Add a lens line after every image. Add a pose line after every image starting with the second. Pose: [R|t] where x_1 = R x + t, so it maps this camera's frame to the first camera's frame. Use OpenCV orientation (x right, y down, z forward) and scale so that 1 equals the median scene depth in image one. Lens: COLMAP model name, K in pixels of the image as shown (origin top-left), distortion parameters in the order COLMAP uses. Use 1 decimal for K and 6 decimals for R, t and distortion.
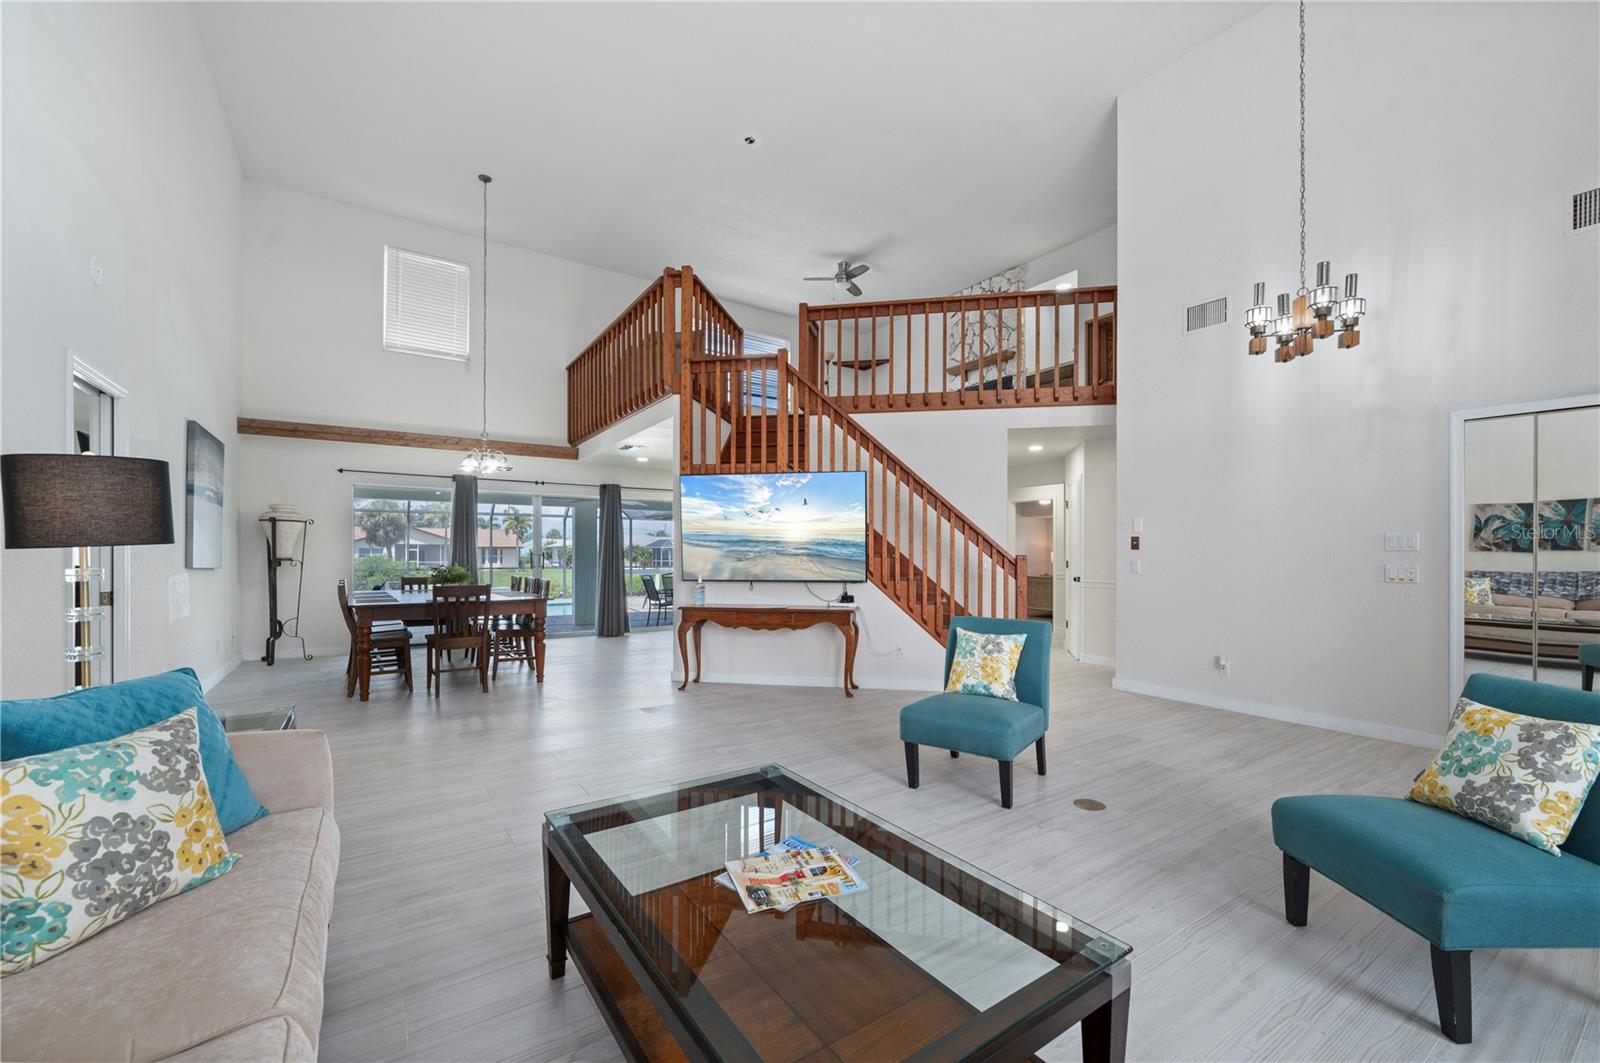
lens RADIAL K [[648.4, 0, 814.6], [0, 648.4, 548.9], [0, 0, 1]] dist [0.018275, -0.012467]
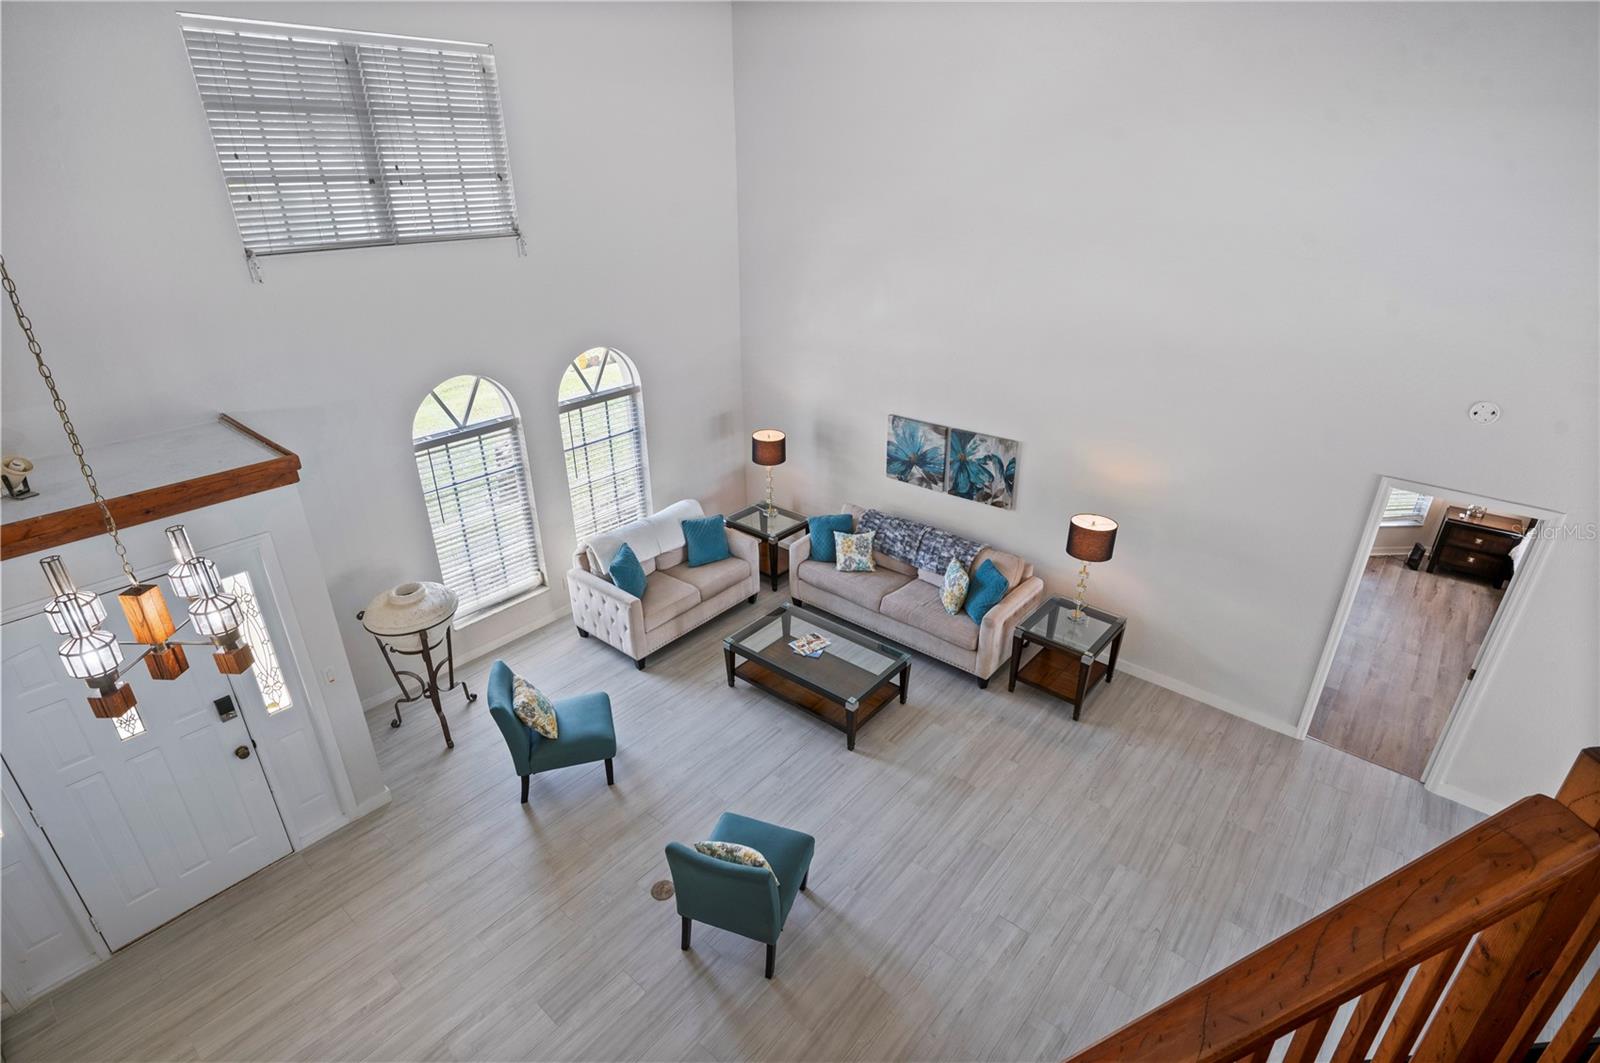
lens RADIAL K [[800.9, 0, 800.0], [0, 800.9, 531.5], [0, 0, 1]] dist [-0.000803, 0.000109]
pose [[-0.966051, 0.108133, -0.234631, 0.205157], [-0.003931, 0.901934, 0.431855, -0.401948], [0.258320, 0.418117, -0.870890, 0.951910]]
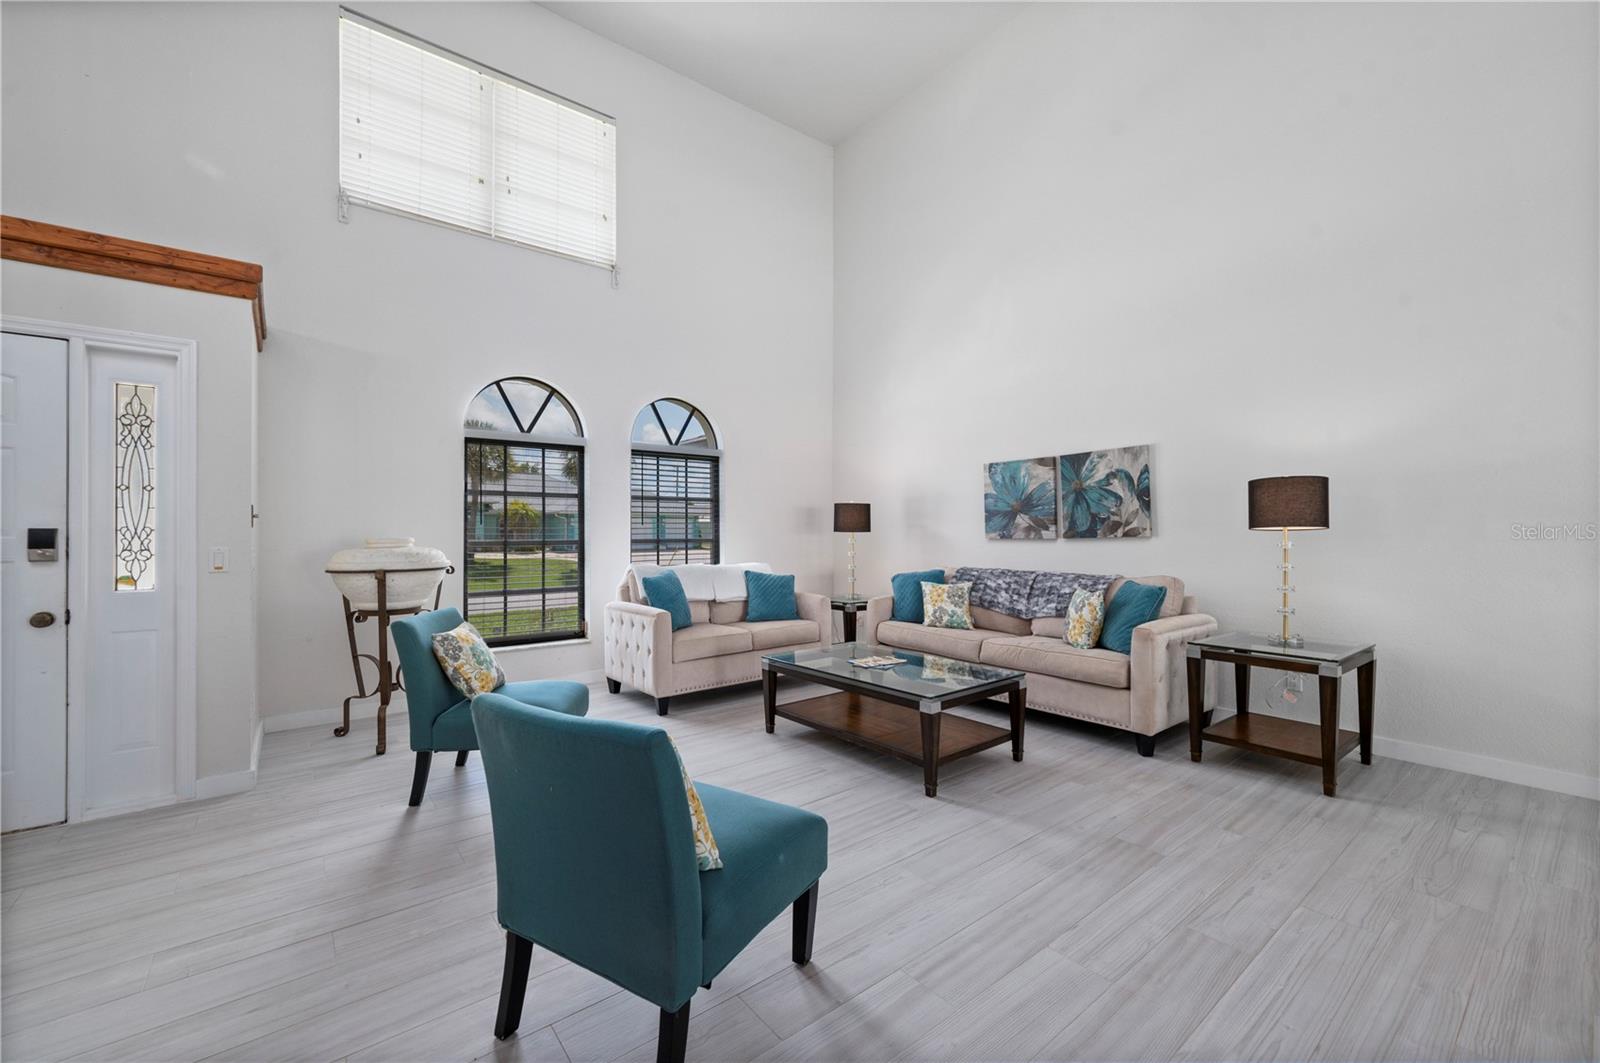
lens RADIAL K [[649.5, 0, 796.7], [0, 649.5, 531.7], [0, 0, 1]] dist [-0.001137, -0.000228]
pose [[-0.998072, -0.002621, -0.062008, 0.092777], [-0.002461, 0.999993, -0.002656, 0.002368], [0.062015, -0.002498, -0.998072, 0.740383]]
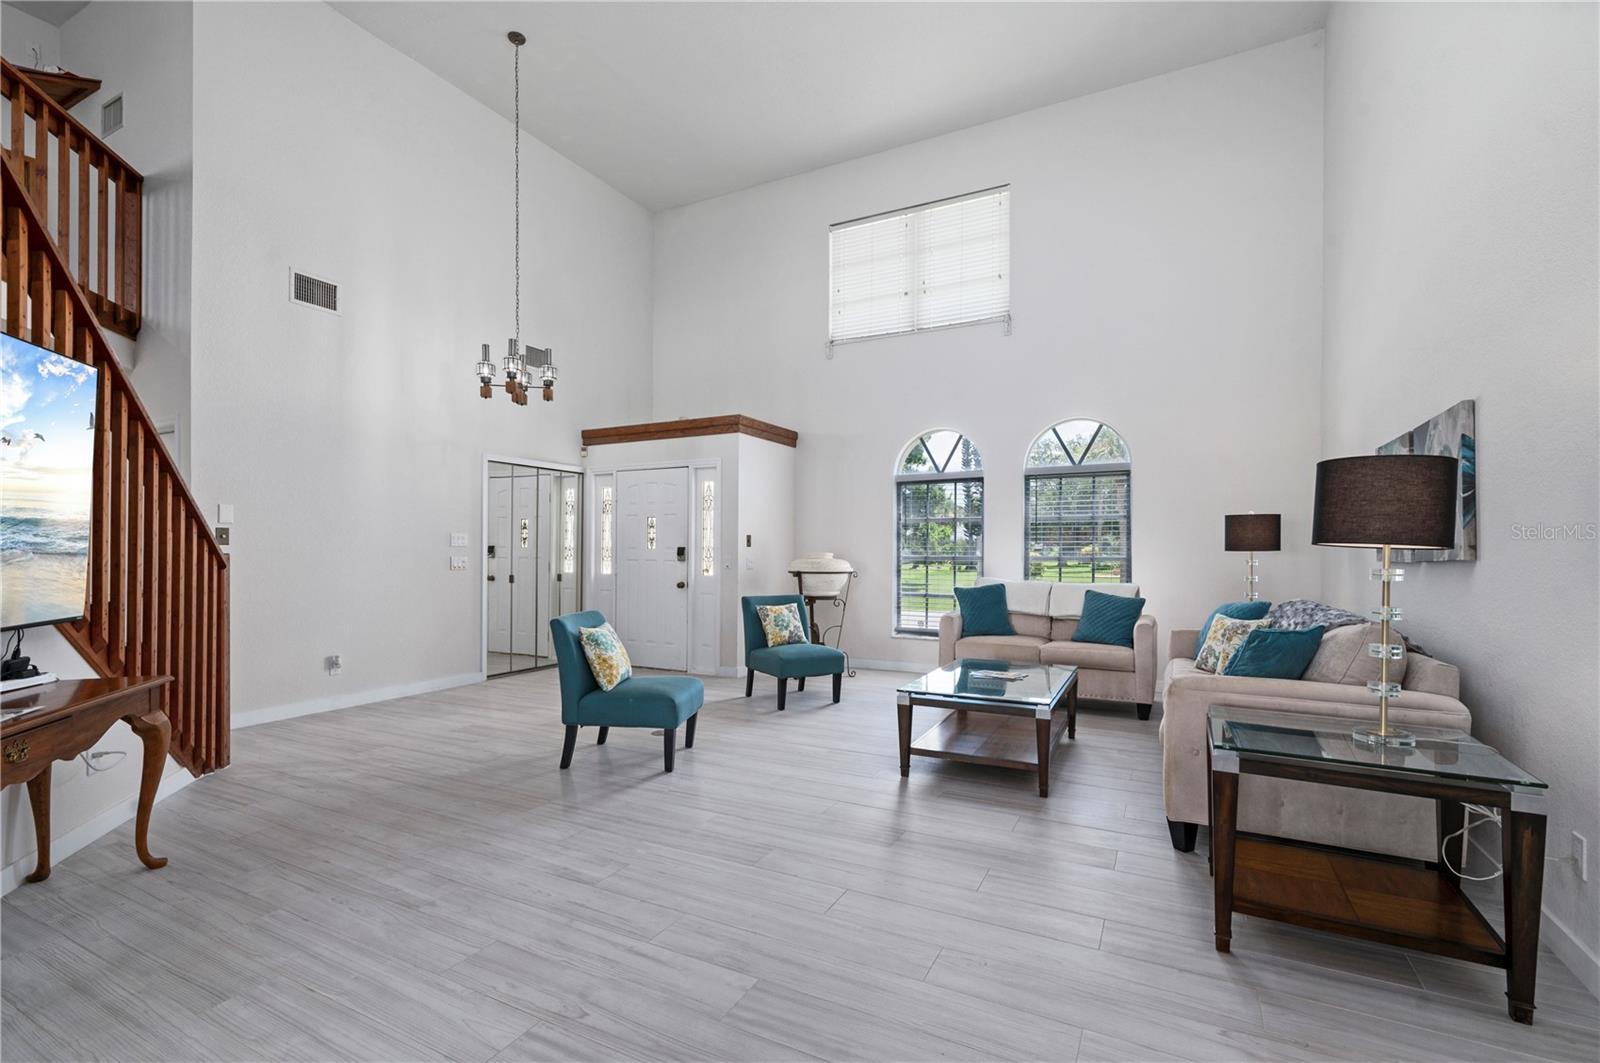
lens RADIAL K [[710.0, 0, 797.4], [0, 710.0, 548.7], [0, 0, 1]] dist [0.000675, -0.000057]
pose [[-0.457609, -0.004144, 0.889144, -0.464382], [-0.007096, 0.999974, 0.001008, 0.000476], [-0.889125, -0.005848, -0.457626, 0.644108]]
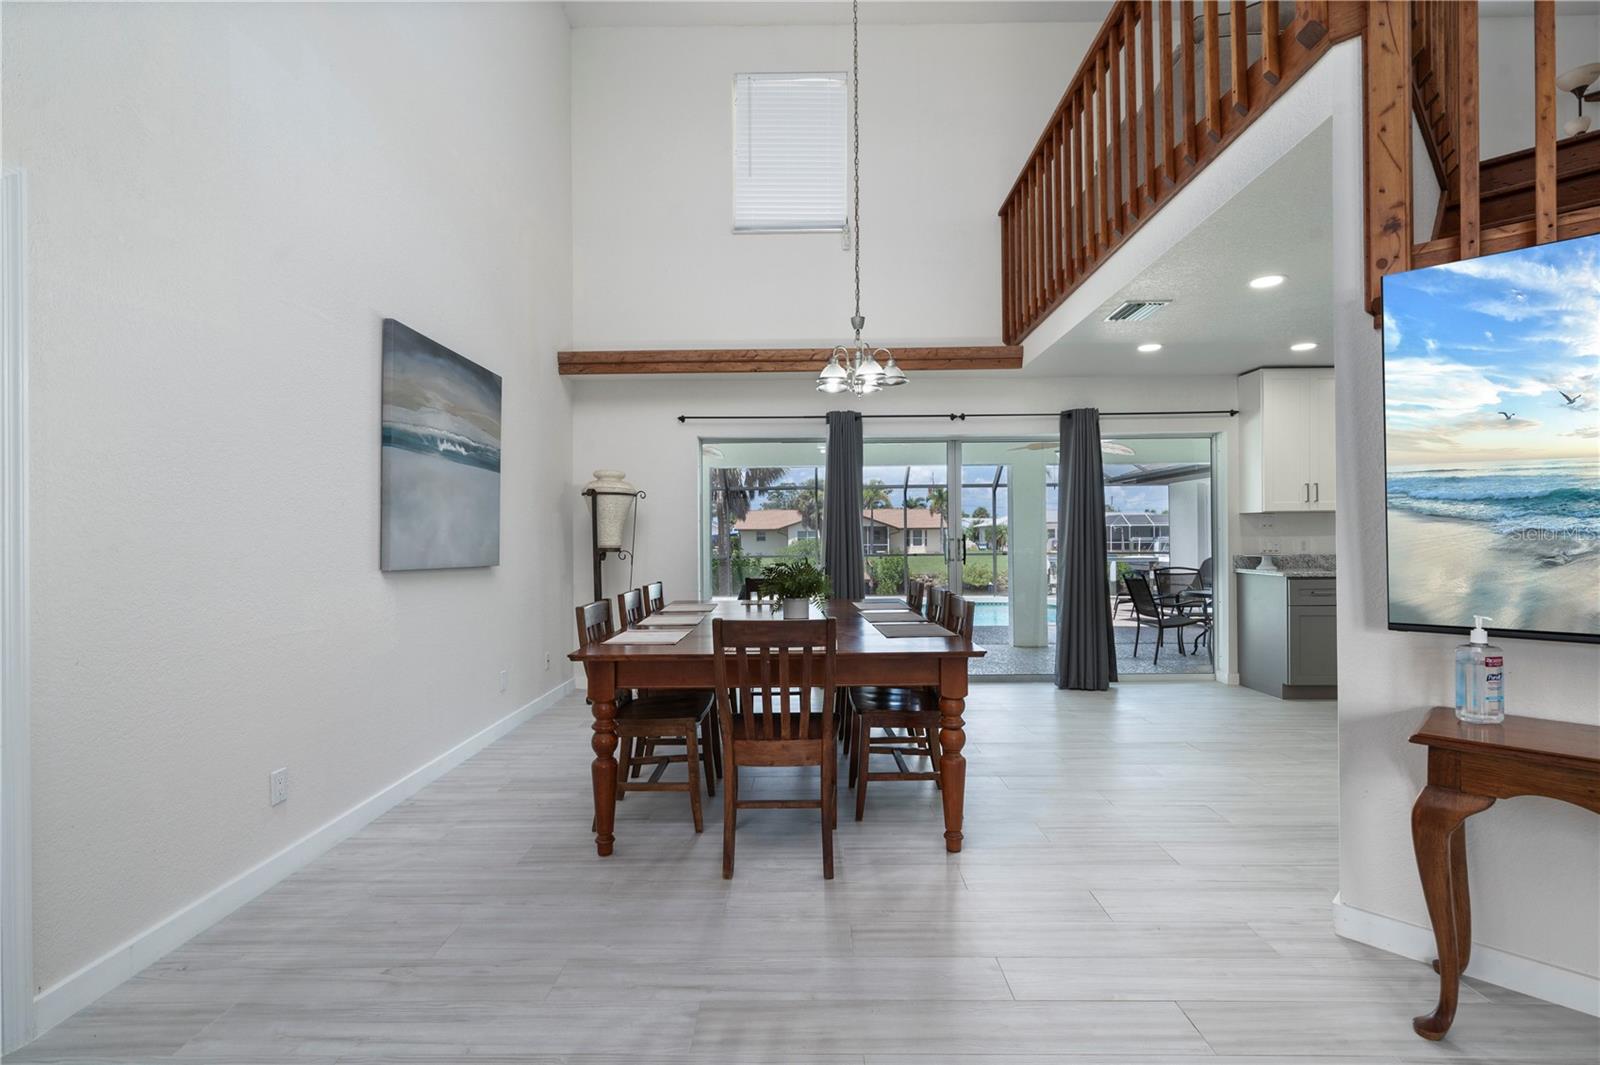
lens RADIAL K [[758.8, 0, 789.6], [0, 758.8, 533.8], [0, 0, 1]] dist [-0.001144, 0.000296]
pose [[0.804930, -0.007631, -0.593321, -0.183534], [0.010695, 0.999941, 0.001648, -0.000400], [0.593273, -0.007672, 0.804965, 0.471161]]
